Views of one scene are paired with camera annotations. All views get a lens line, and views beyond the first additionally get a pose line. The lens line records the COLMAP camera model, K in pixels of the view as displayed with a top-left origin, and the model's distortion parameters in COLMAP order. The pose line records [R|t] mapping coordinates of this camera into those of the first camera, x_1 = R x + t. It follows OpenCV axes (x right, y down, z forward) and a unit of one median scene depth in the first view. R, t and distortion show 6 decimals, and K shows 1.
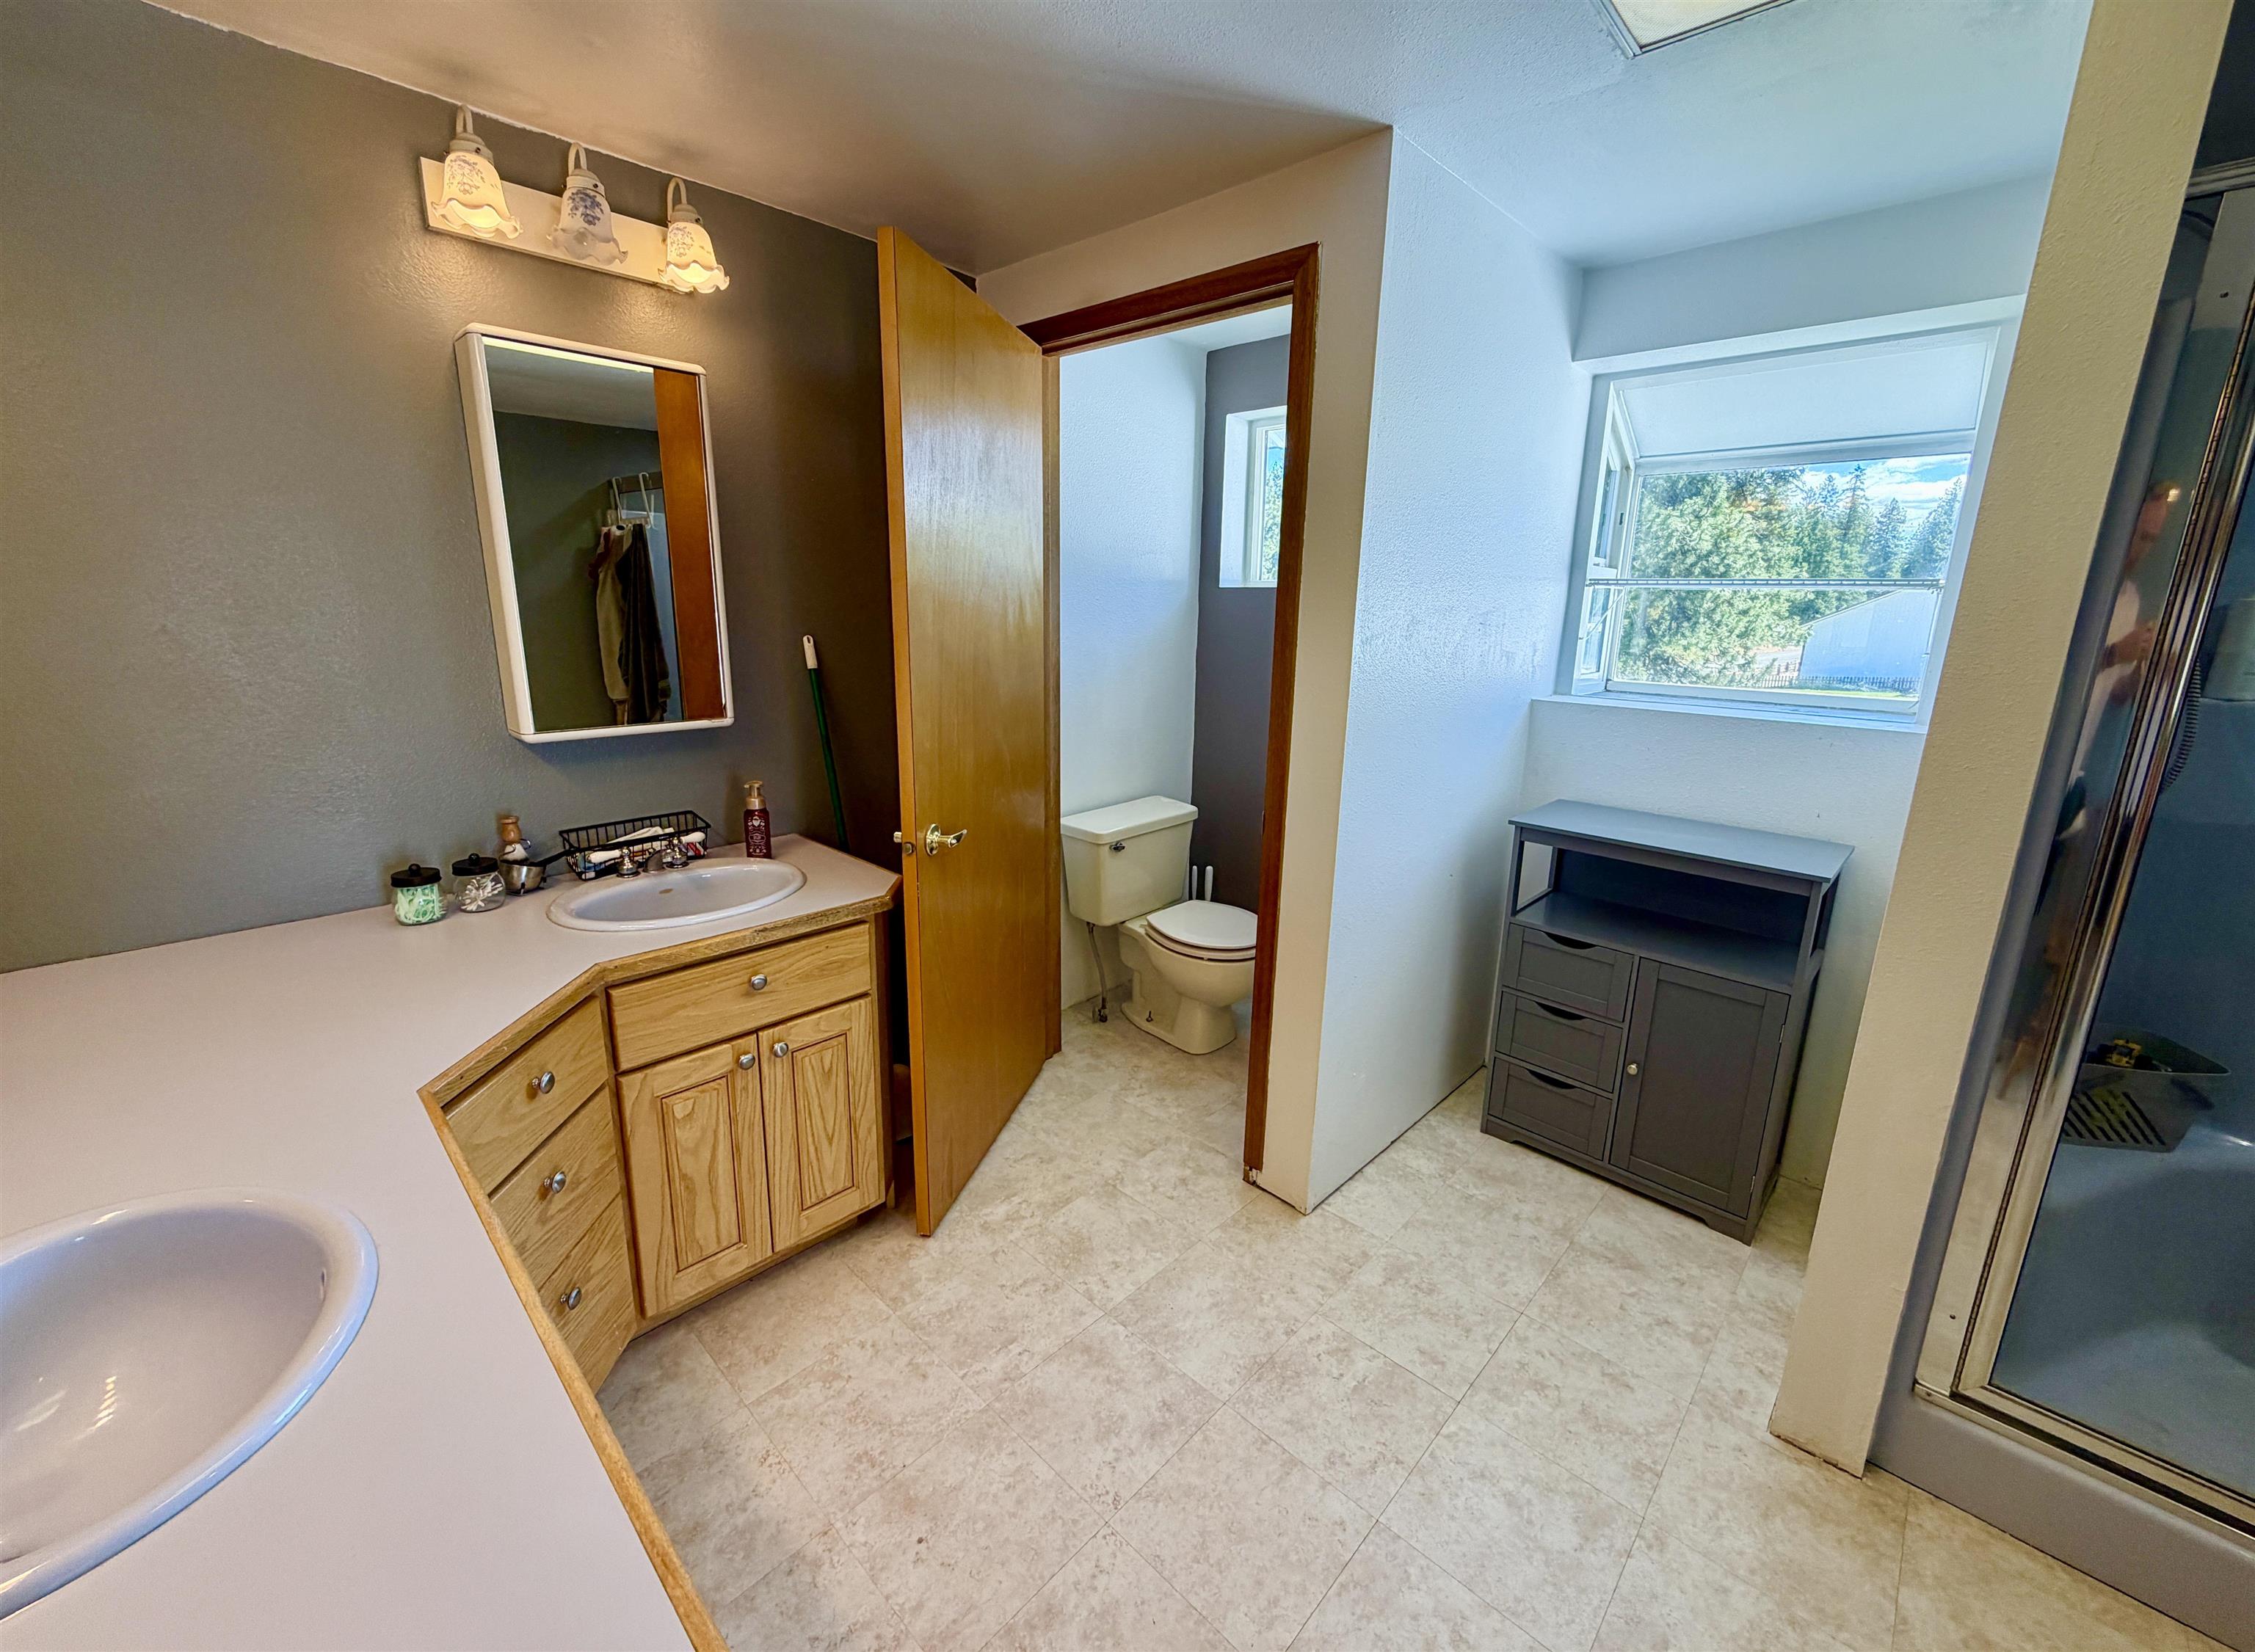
lens RADIAL K [[900.8, 0, 1123.3], [0, 900.8, 808.3], [0, 0, 1]] dist [0.002329, 0.000837]
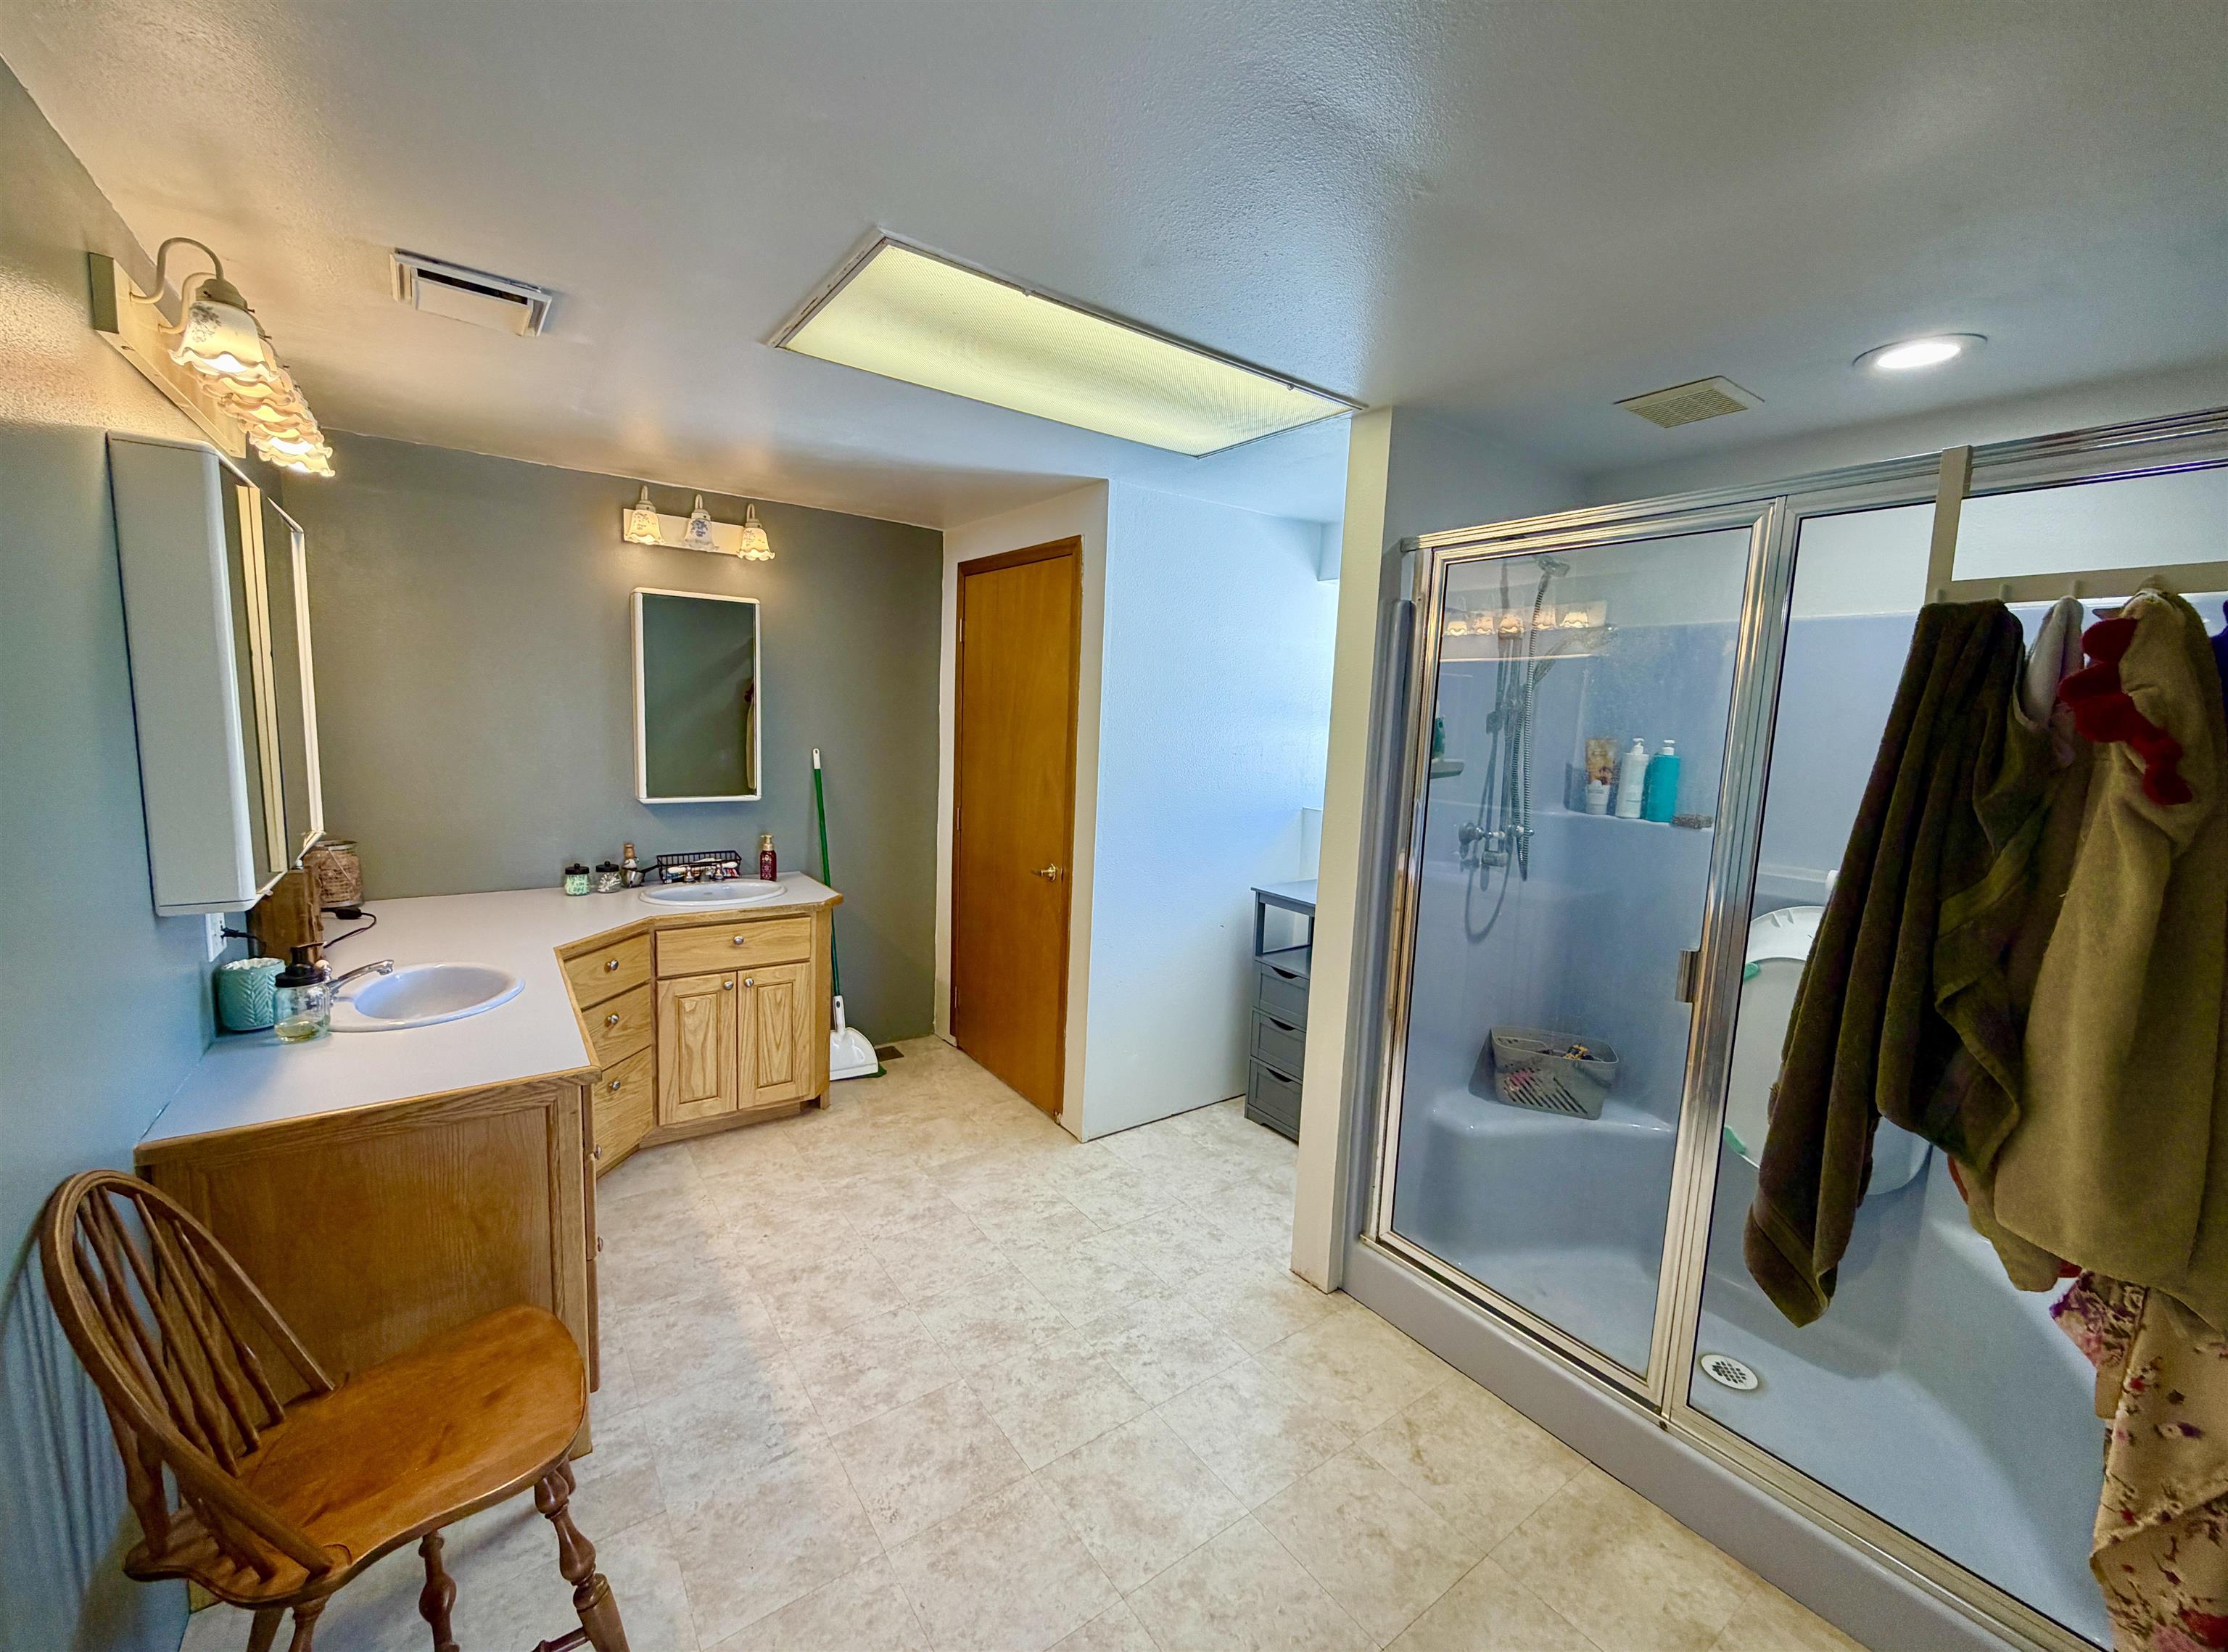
lens RADIAL K [[888.4, 0, 1111.4], [0, 888.4, 818.0], [0, 0, 1]] dist [0.001355, -0.000074]
pose [[0.983595, 0.044142, -0.174908, 0.602696], [-0.063564, 0.992221, -0.107040, 0.092026], [0.168822, 0.116402, 0.978749, -0.608614]]
